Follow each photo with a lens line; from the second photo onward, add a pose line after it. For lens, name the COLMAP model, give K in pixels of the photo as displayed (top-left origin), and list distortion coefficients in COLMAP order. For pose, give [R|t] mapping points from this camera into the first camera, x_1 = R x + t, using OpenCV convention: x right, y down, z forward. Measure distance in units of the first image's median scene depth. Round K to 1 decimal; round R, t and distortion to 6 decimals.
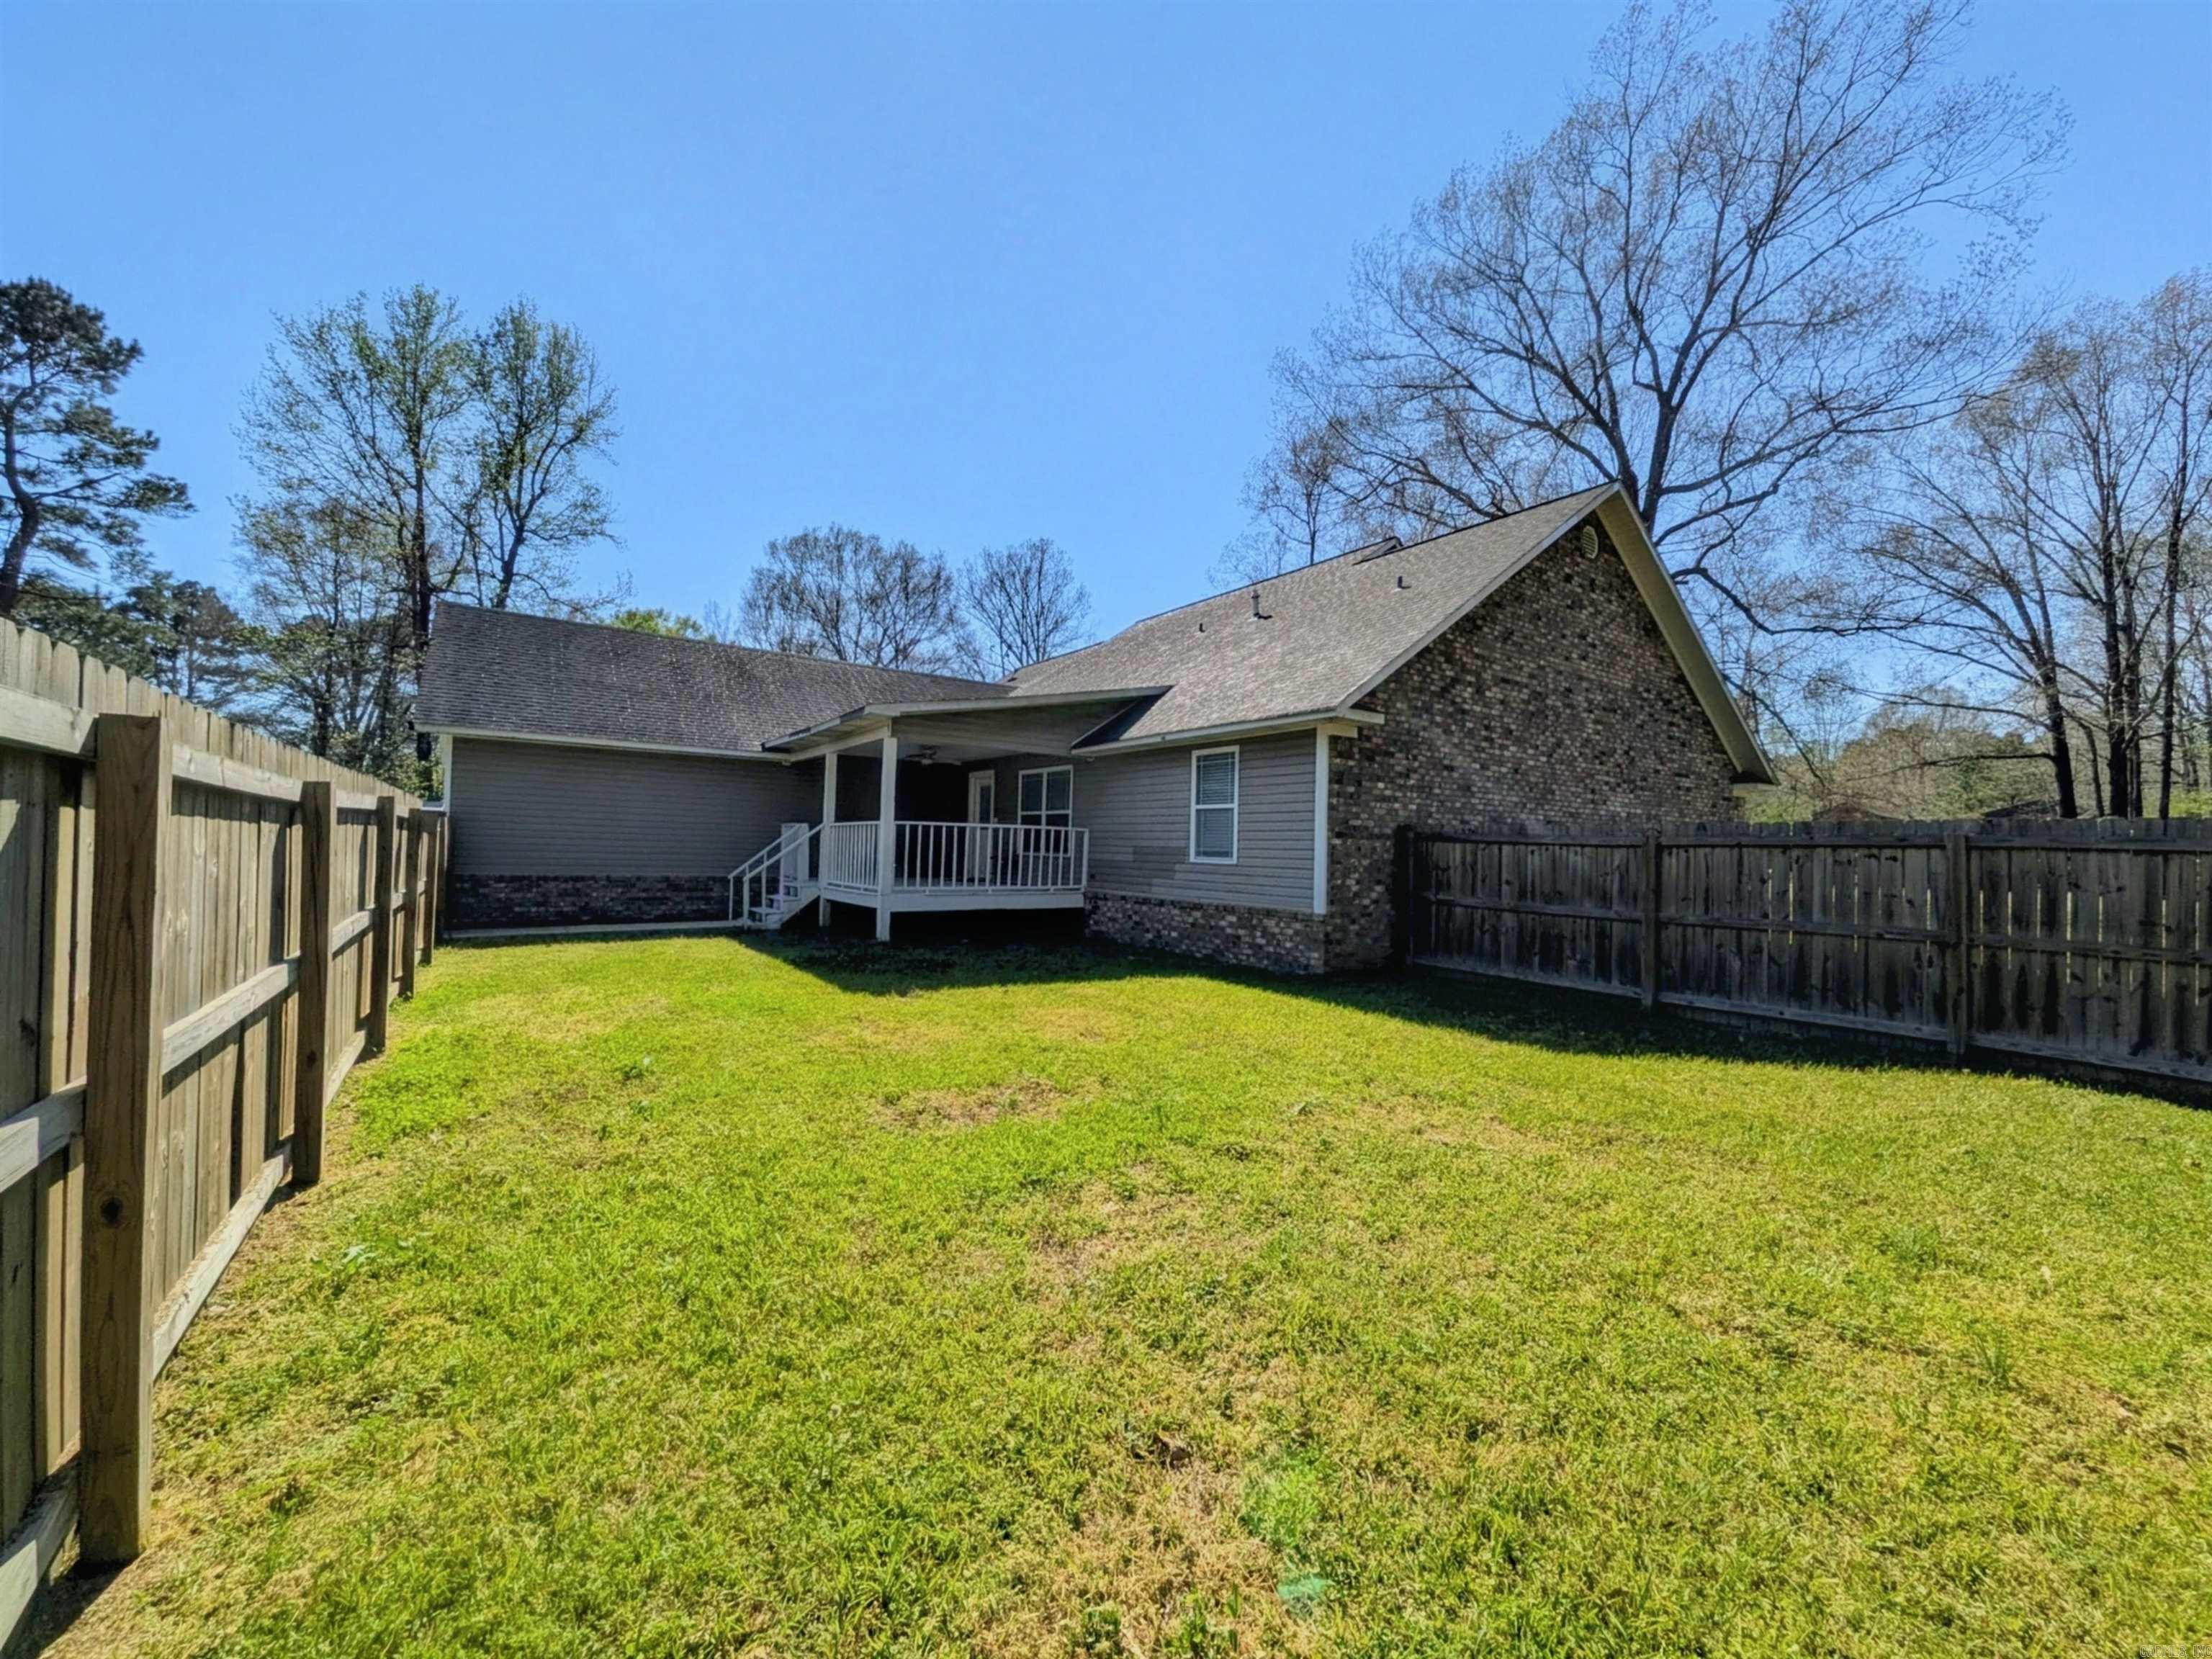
lens RADIAL K [[880.2, 0, 1123.1], [0, 880.2, 836.1], [0, 0, 1]] dist [-0.001804, -0.000027]
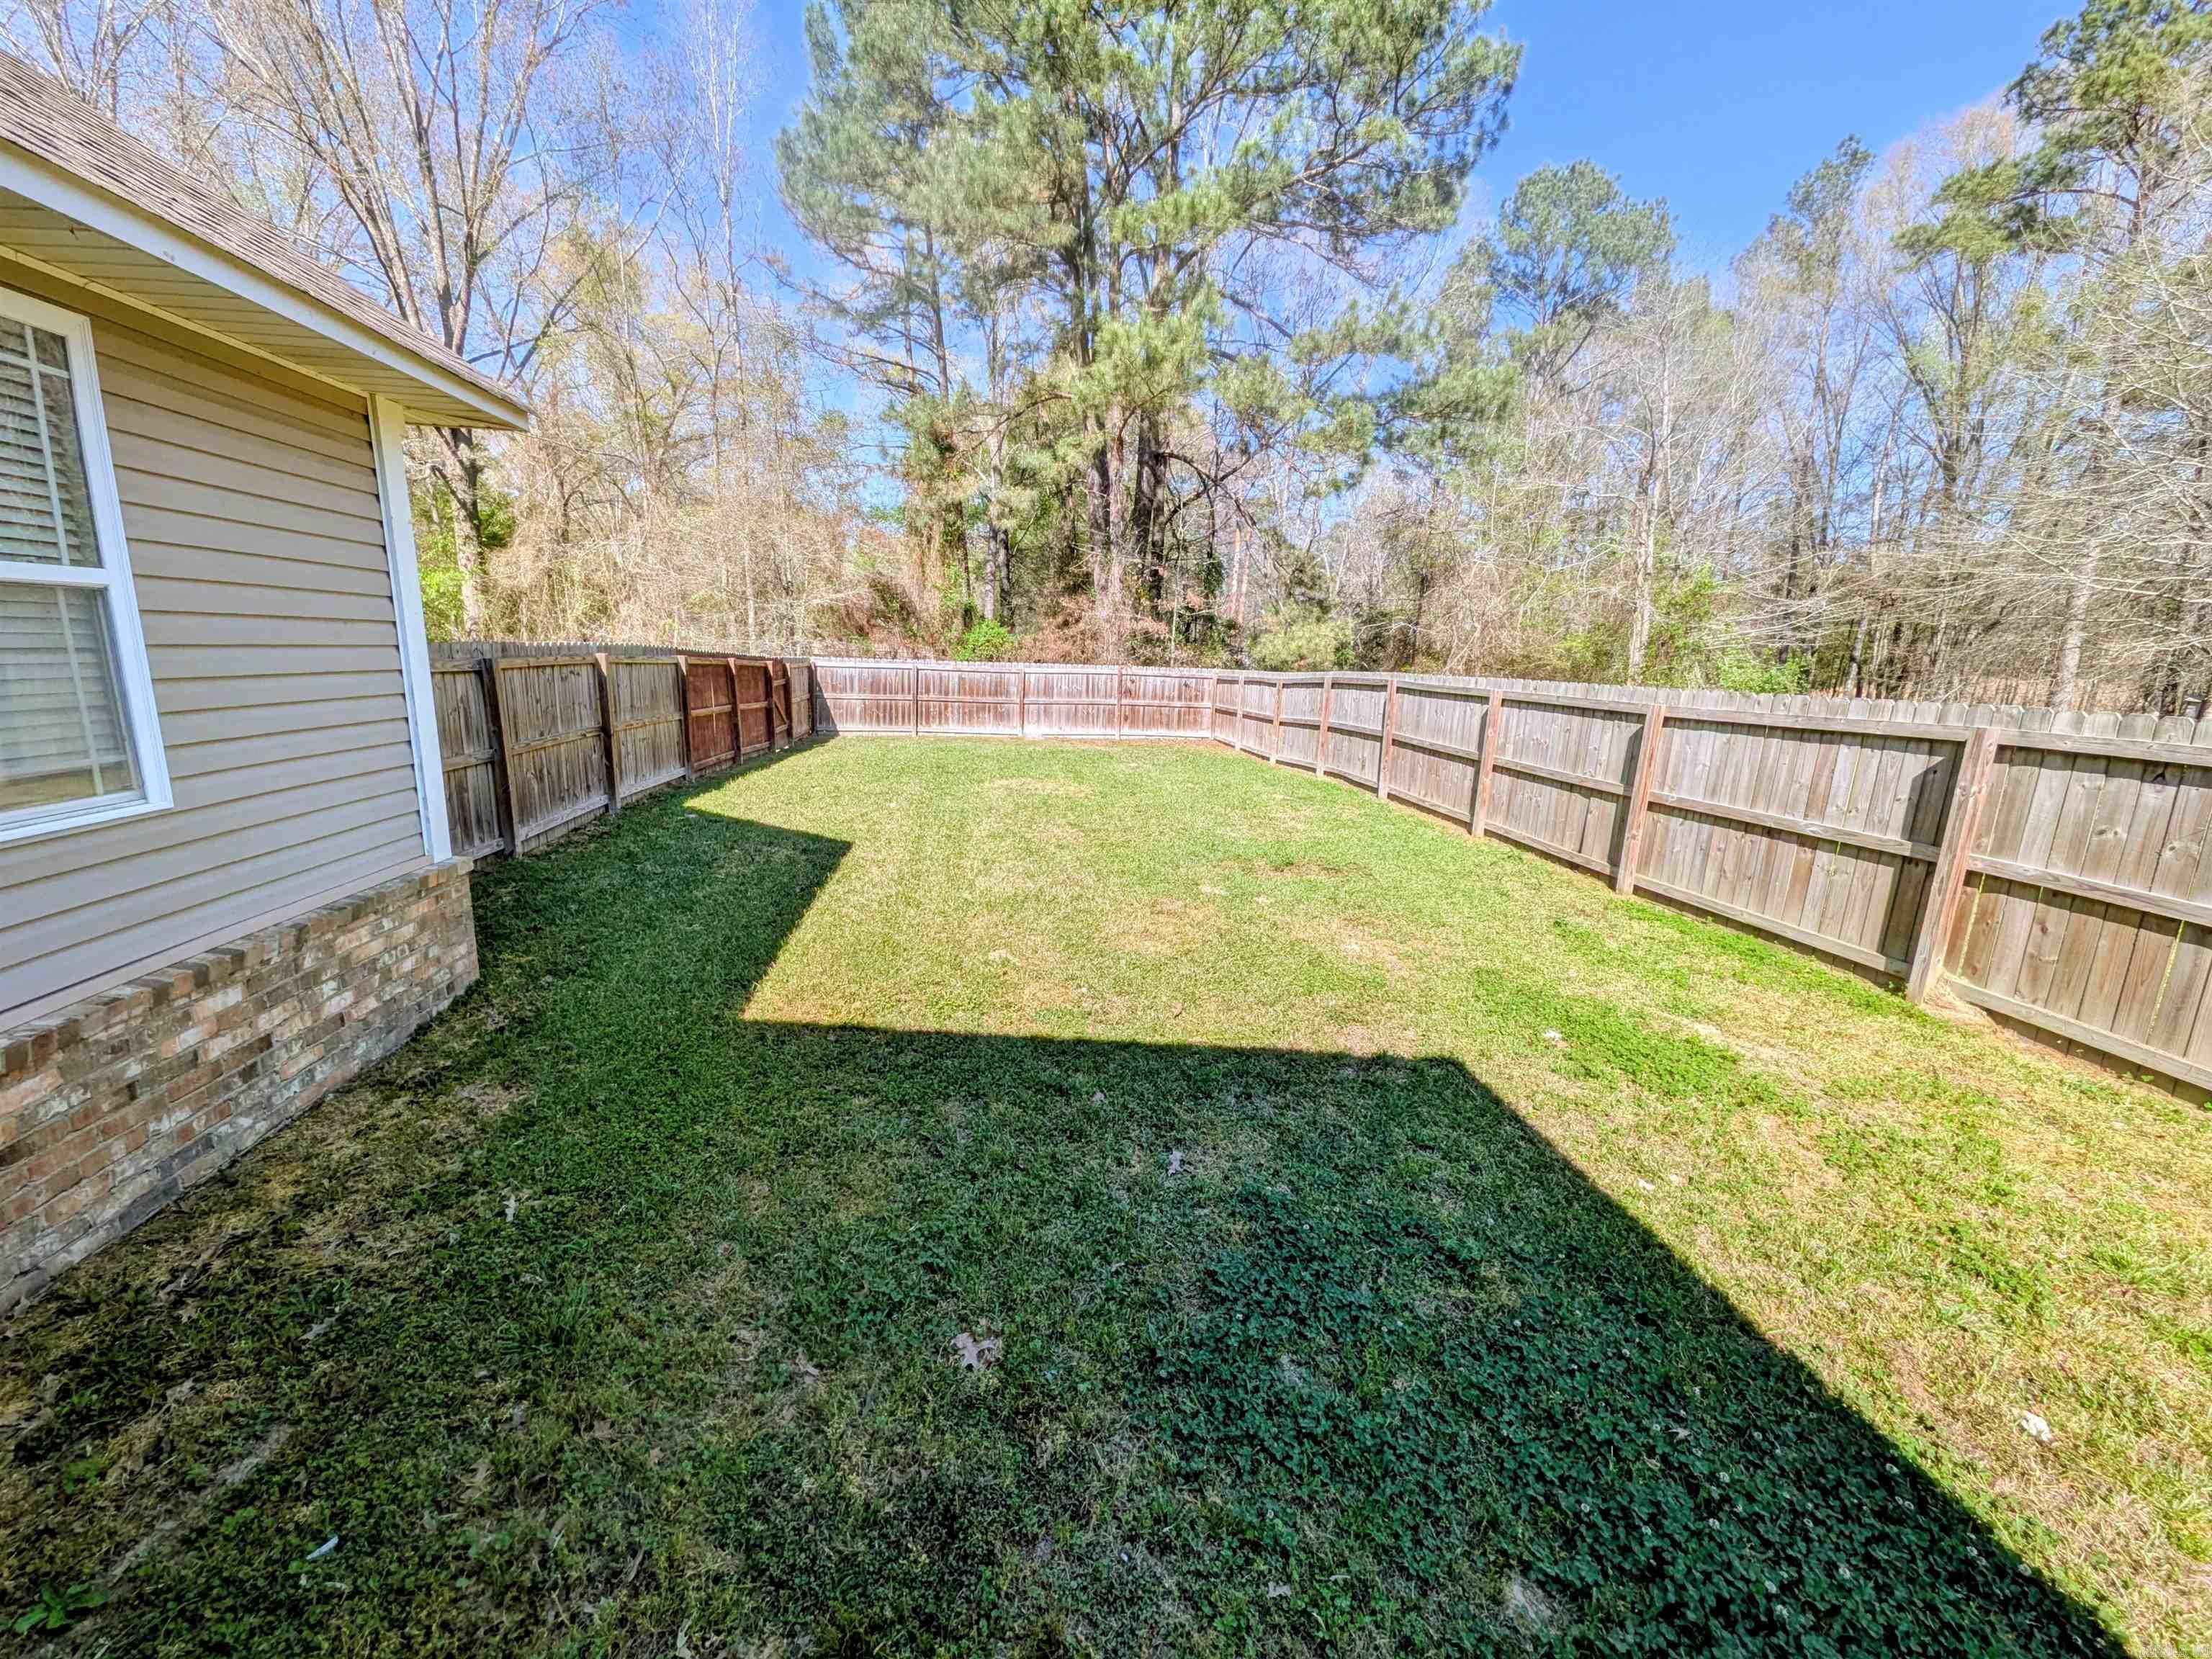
lens RADIAL K [[878.7, 0, 1118.3], [0, 878.7, 834.7], [0, 0, 1]] dist [0.018390, -0.009967]
pose [[-0.894797, -0.146536, 0.421740, -0.171389], [-0.066060, 0.977662, 0.199534, -0.023074], [-0.441558, 0.150682, -0.884489, 0.791199]]
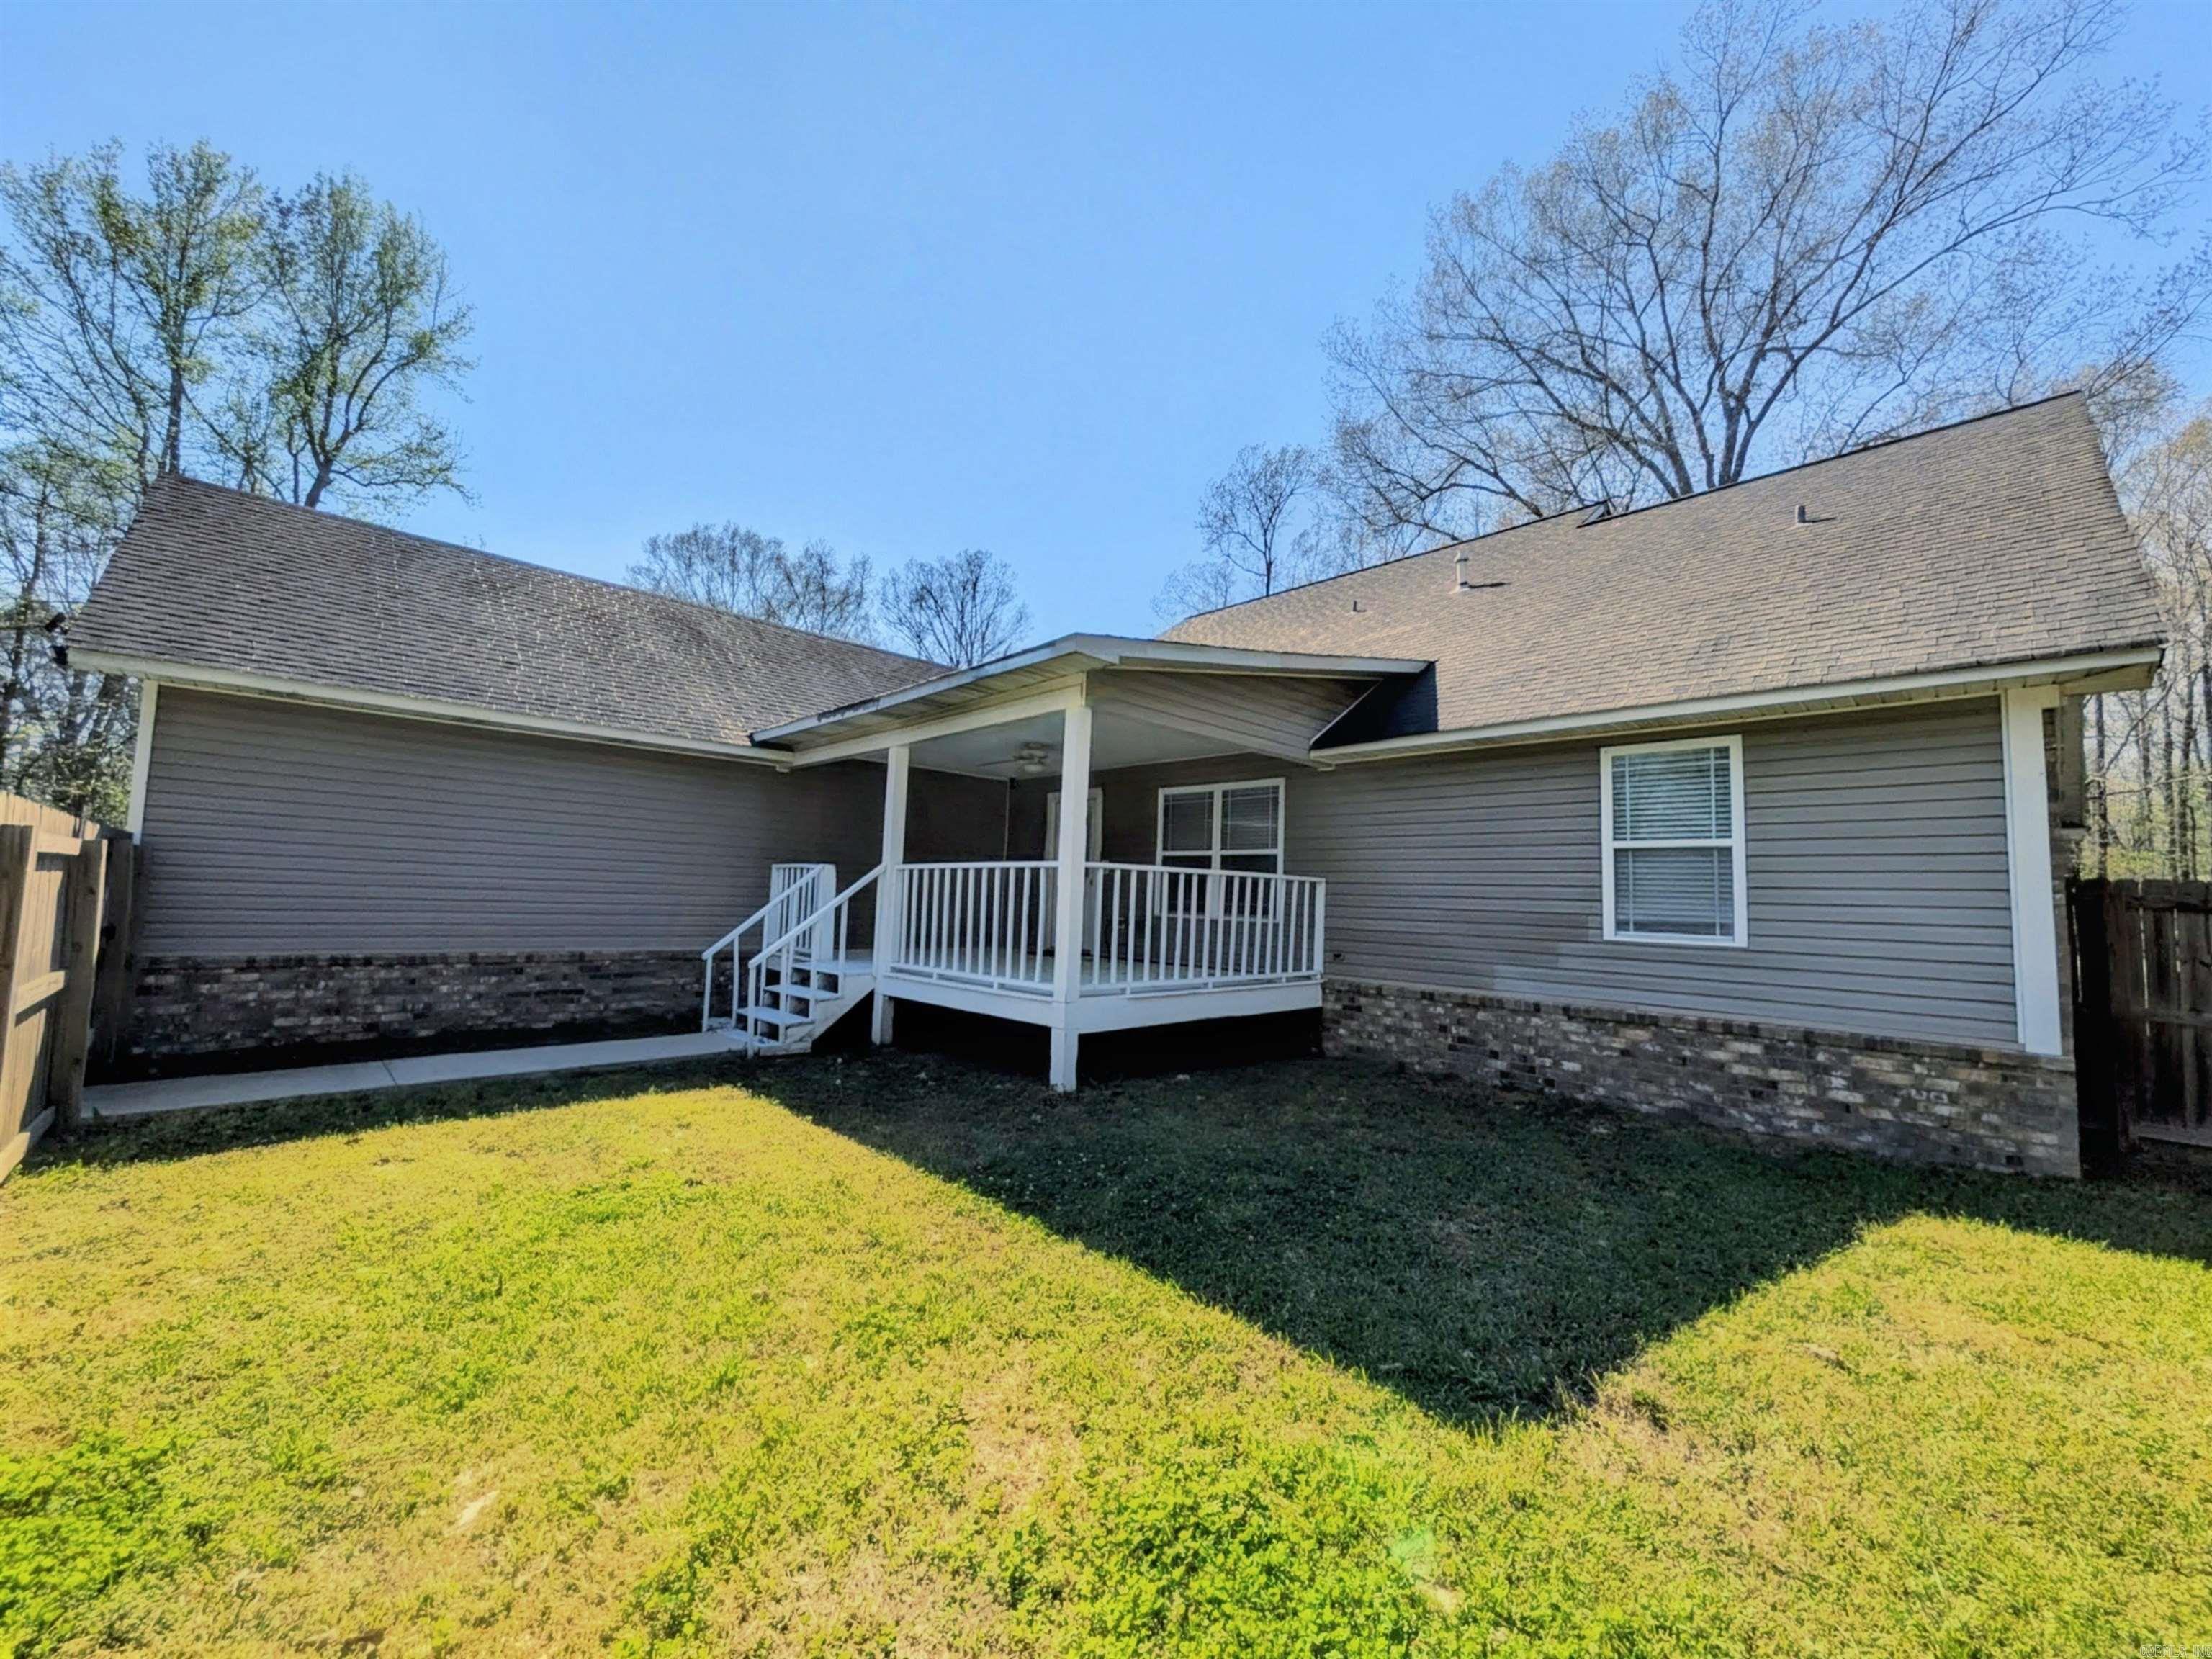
lens RADIAL K [[878.7, 0, 1118.3], [0, 878.7, 834.7], [0, 0, 1]] dist [0.018390, -0.009967]
pose [[0.989644, 0.018216, 0.142383, -0.244032], [-0.010313, 0.998375, -0.056043, -0.002754], [-0.143173, 0.053995, 0.988224, 0.358293]]
